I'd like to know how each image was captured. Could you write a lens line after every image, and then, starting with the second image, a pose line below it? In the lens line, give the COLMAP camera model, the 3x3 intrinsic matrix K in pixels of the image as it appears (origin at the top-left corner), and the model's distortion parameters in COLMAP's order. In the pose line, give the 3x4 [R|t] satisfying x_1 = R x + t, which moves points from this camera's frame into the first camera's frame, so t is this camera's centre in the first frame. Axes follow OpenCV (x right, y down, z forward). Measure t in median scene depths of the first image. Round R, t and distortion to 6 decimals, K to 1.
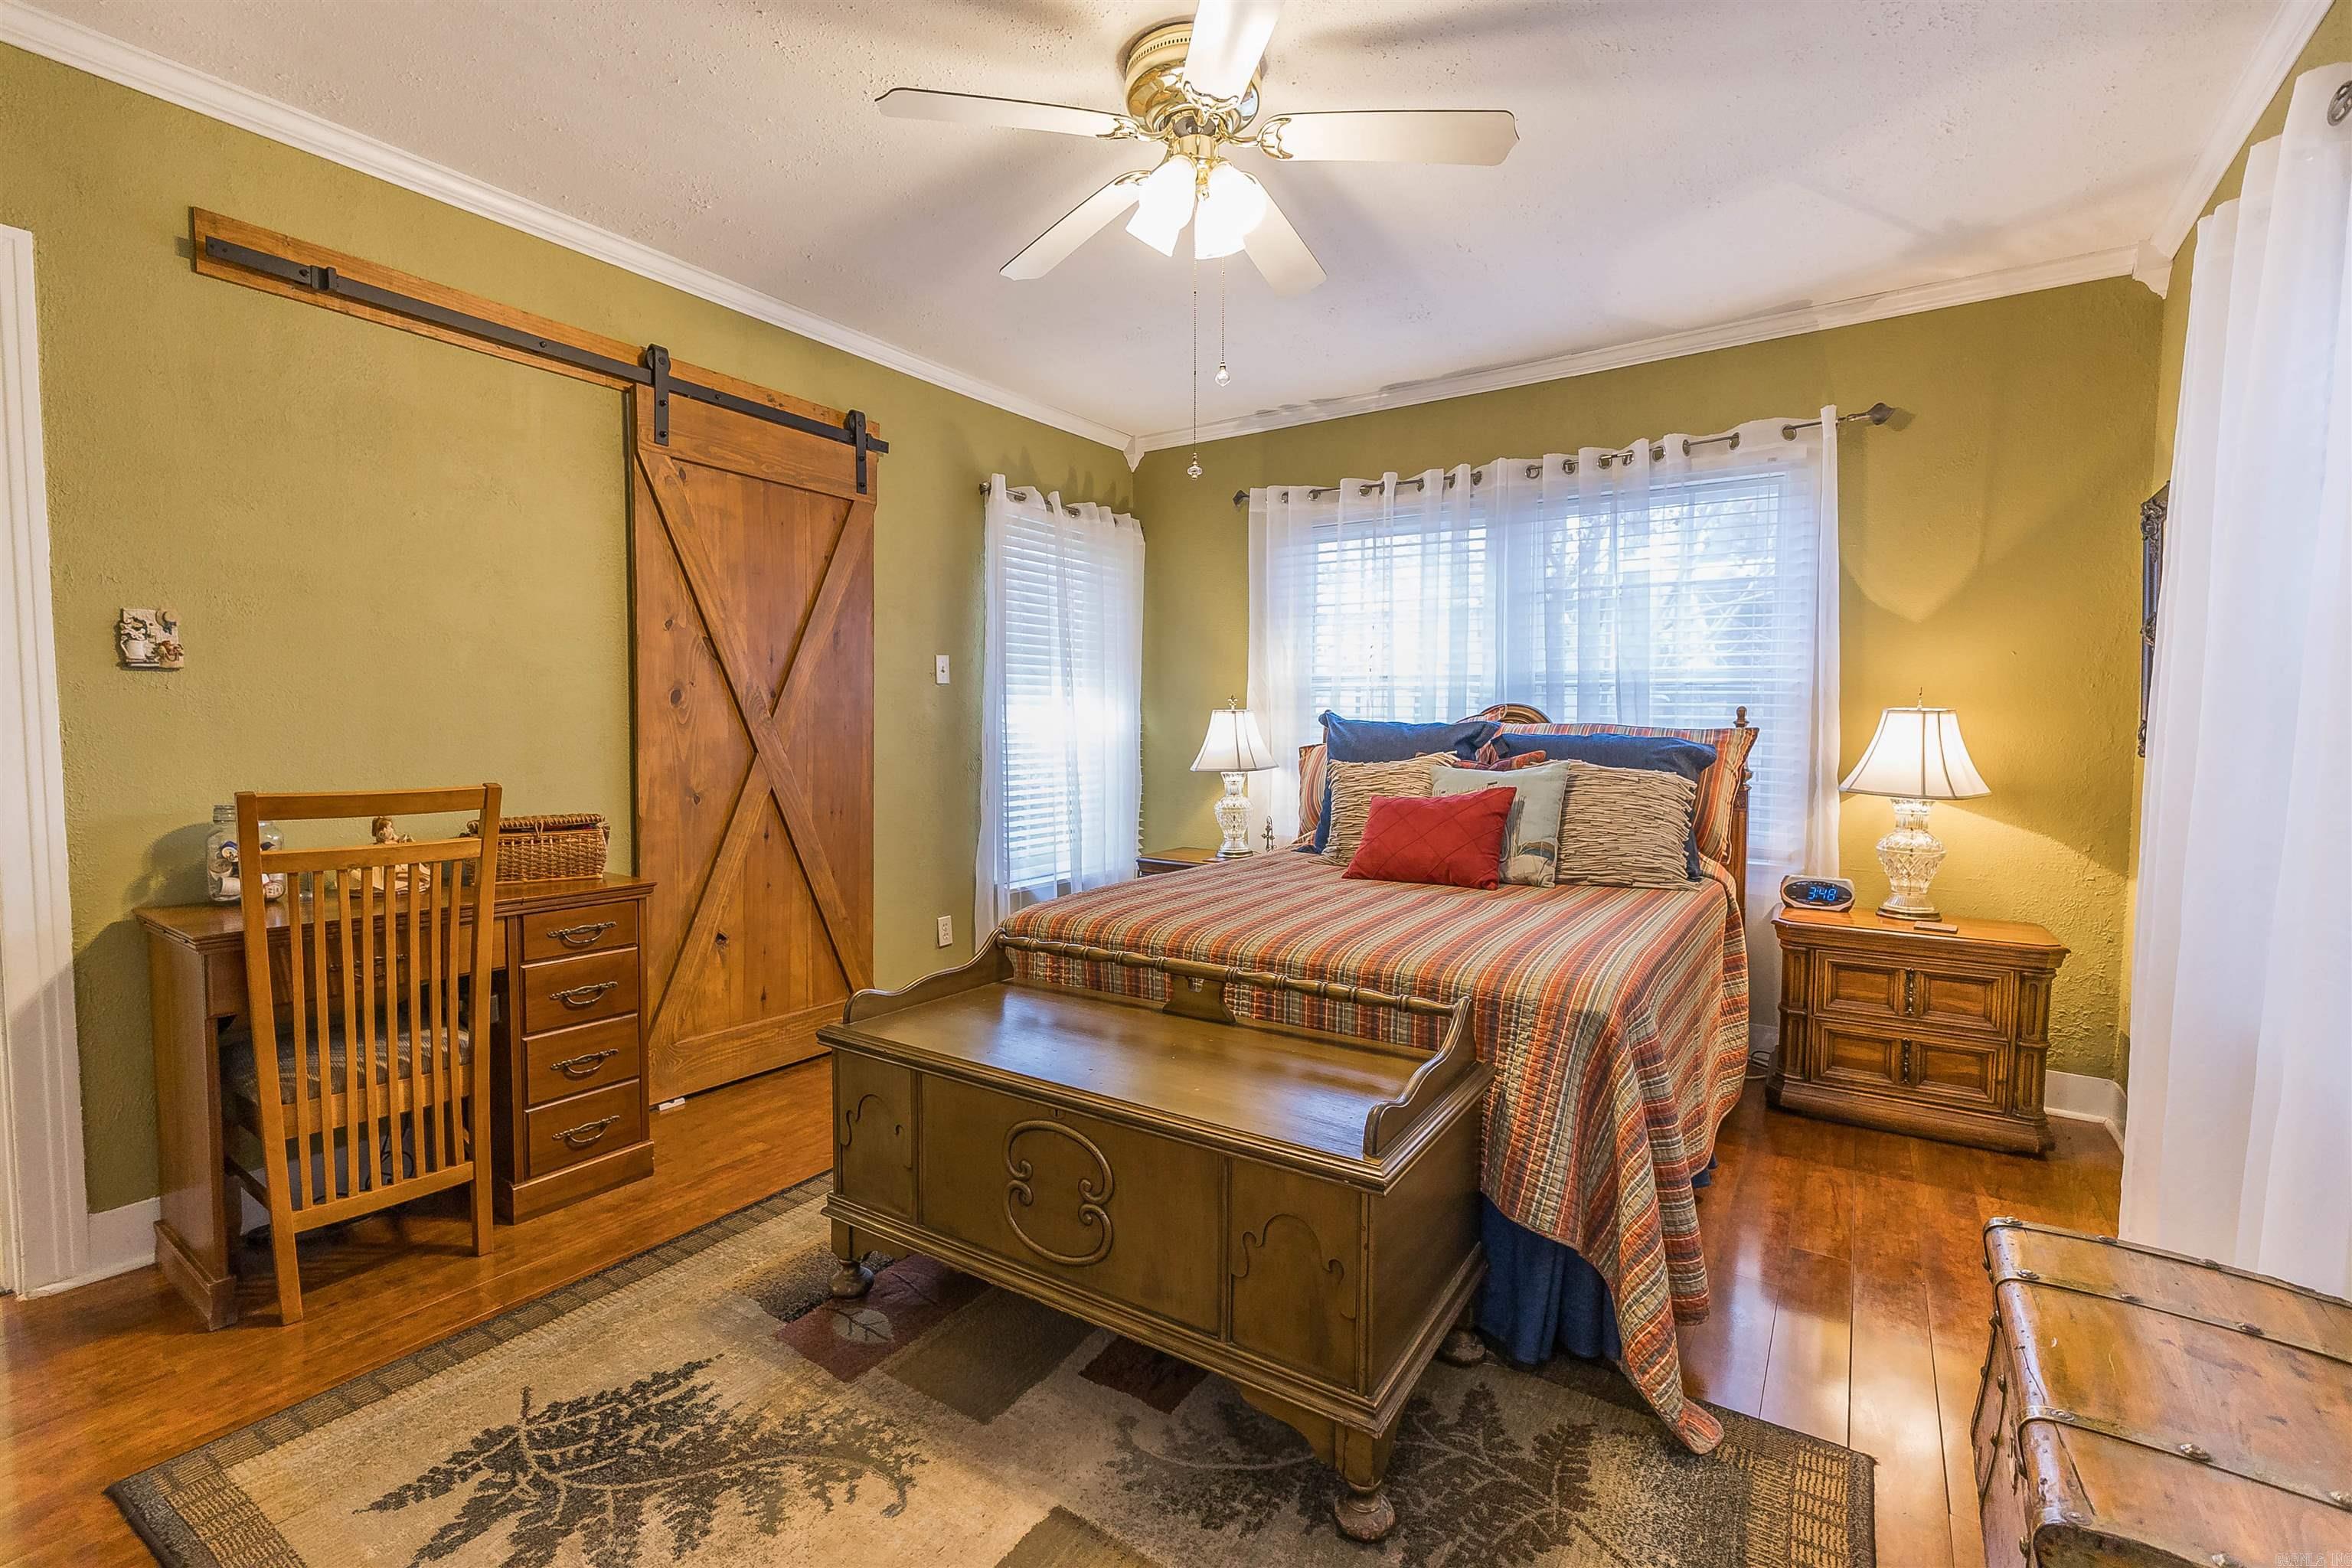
lens RADIAL K [[1002.8, 0, 1184.1], [0, 1002.8, 785.2], [0, 0, 1]] dist [0.012388, -0.000270]
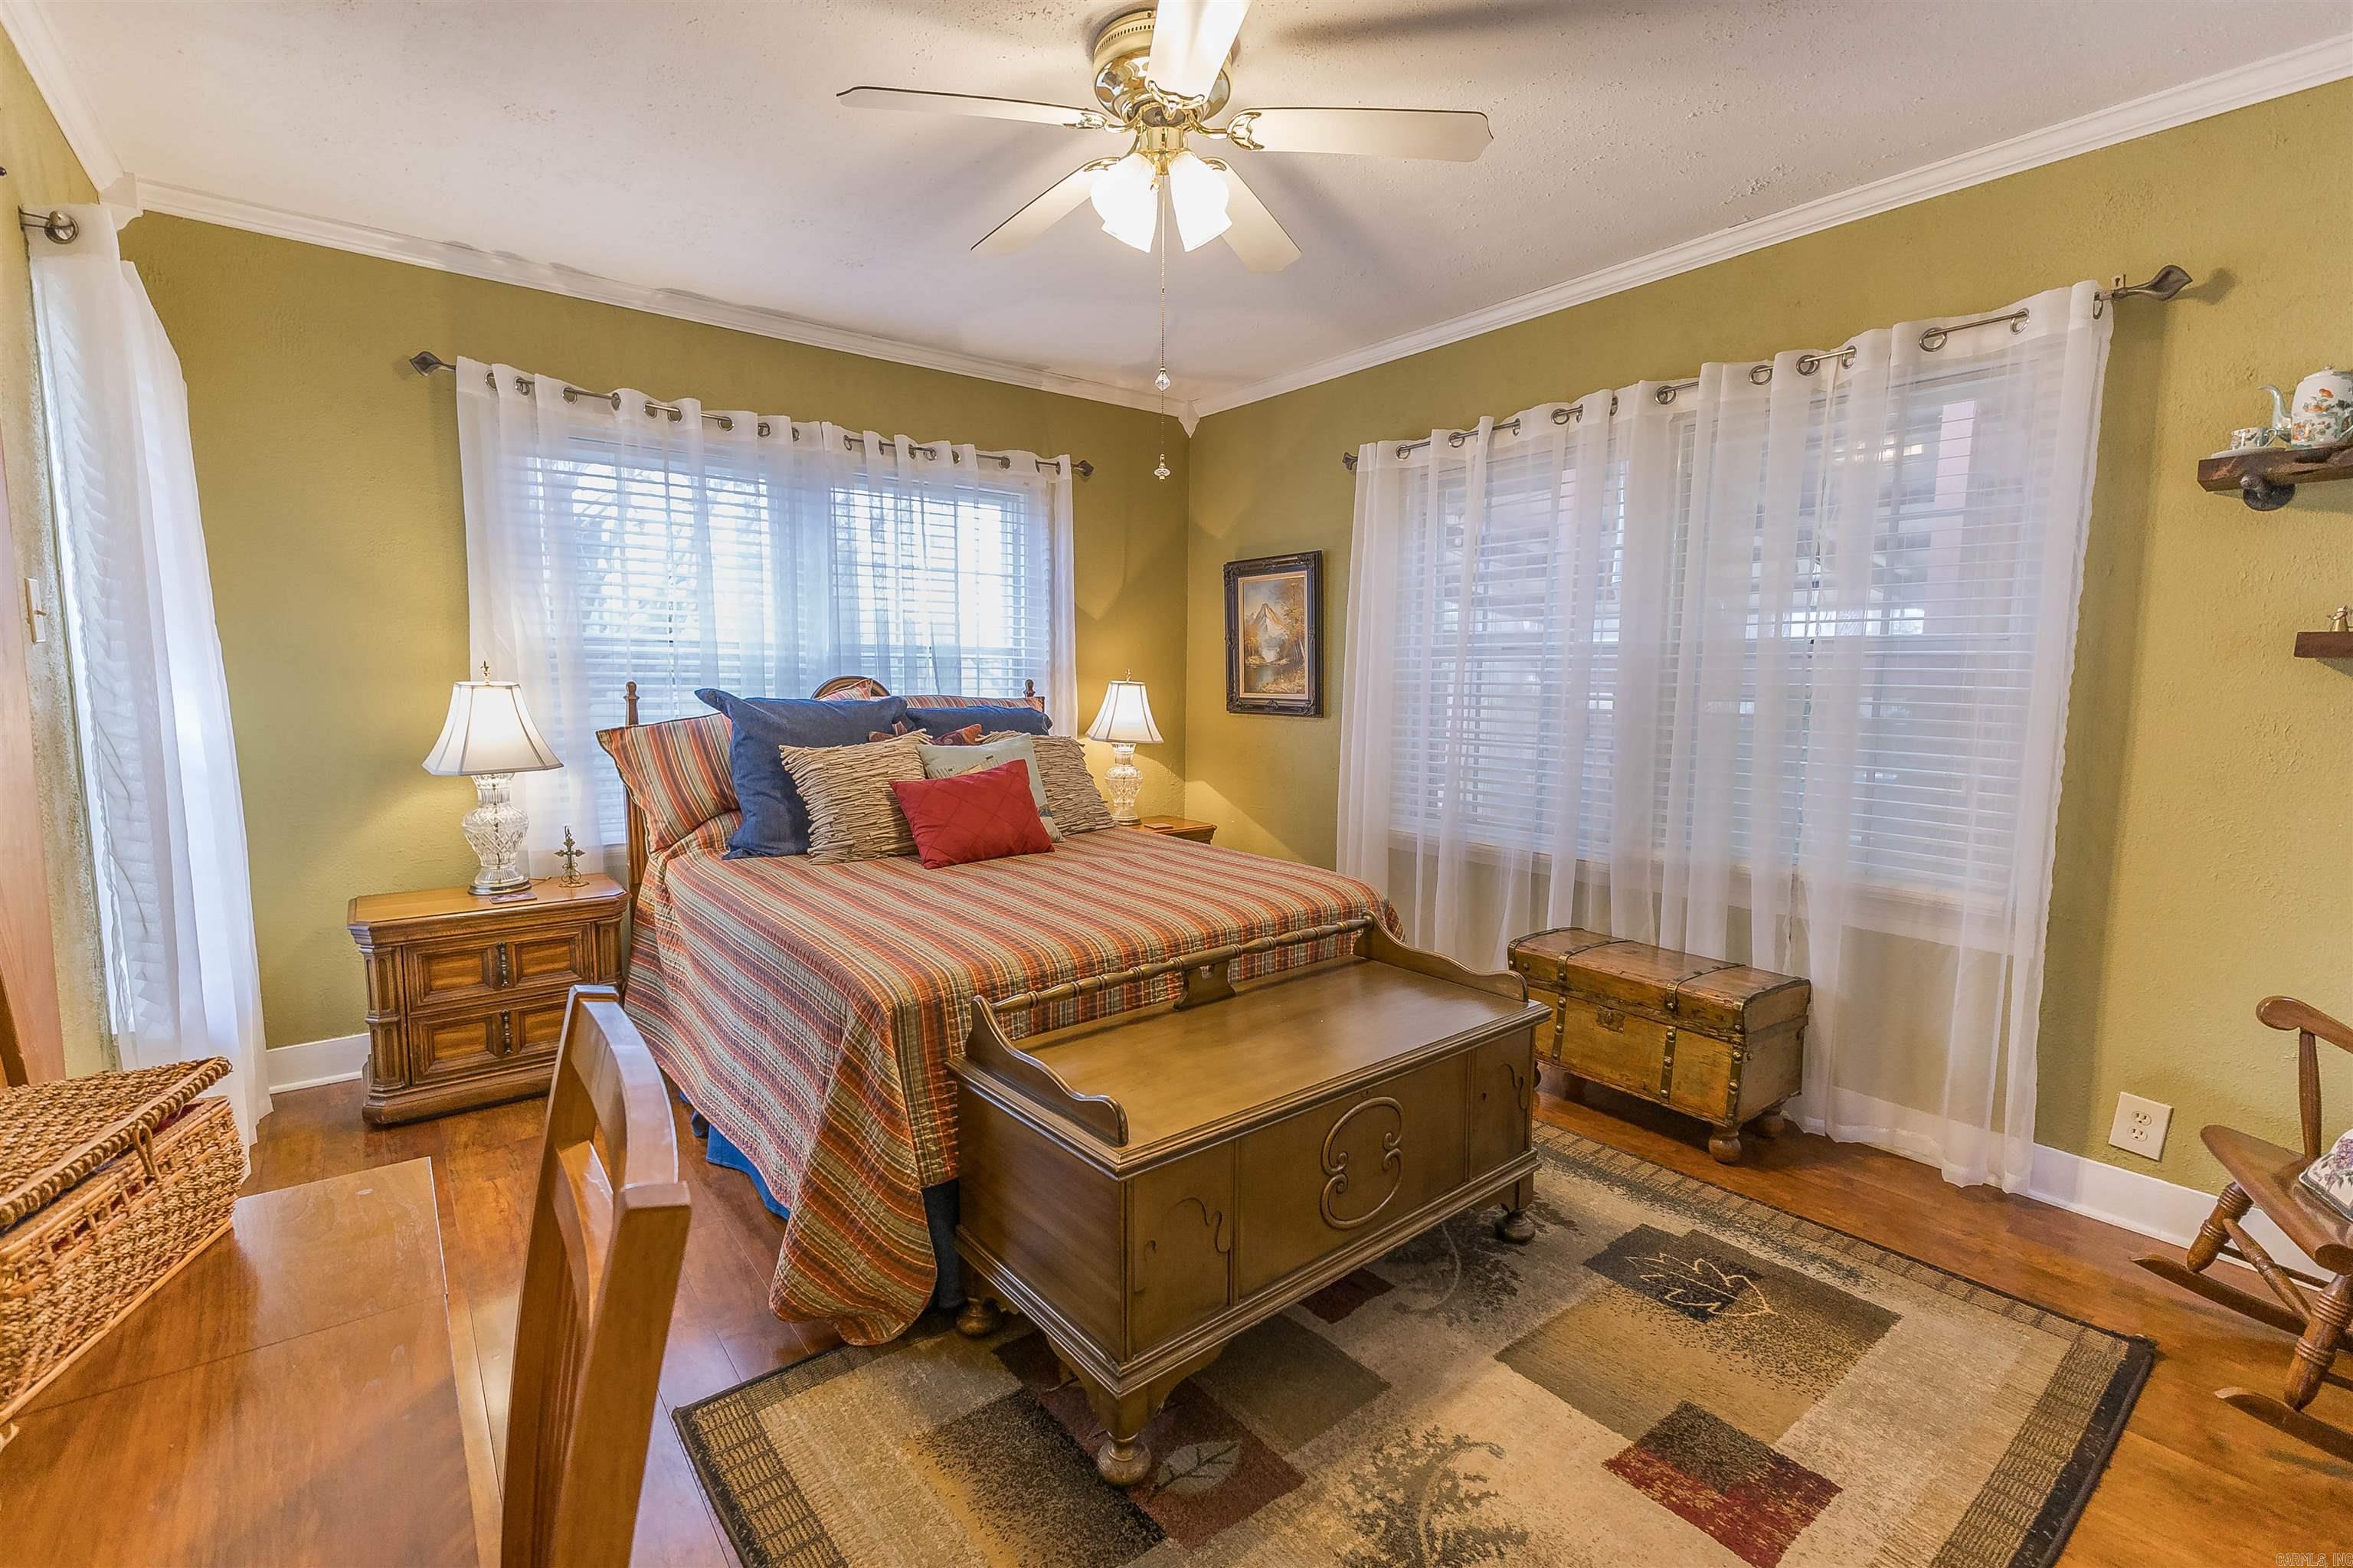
lens RADIAL K [[1007.7, 0, 1181.5], [0, 1007.7, 783.8], [0, 0, 1]] dist [0.003478, 0.000051]
pose [[0.321884, -0.111044, 0.940245, -0.599470], [0.052328, 0.993667, 0.099439, -0.064957], [-0.945332, 0.017194, 0.325656, 0.415729]]
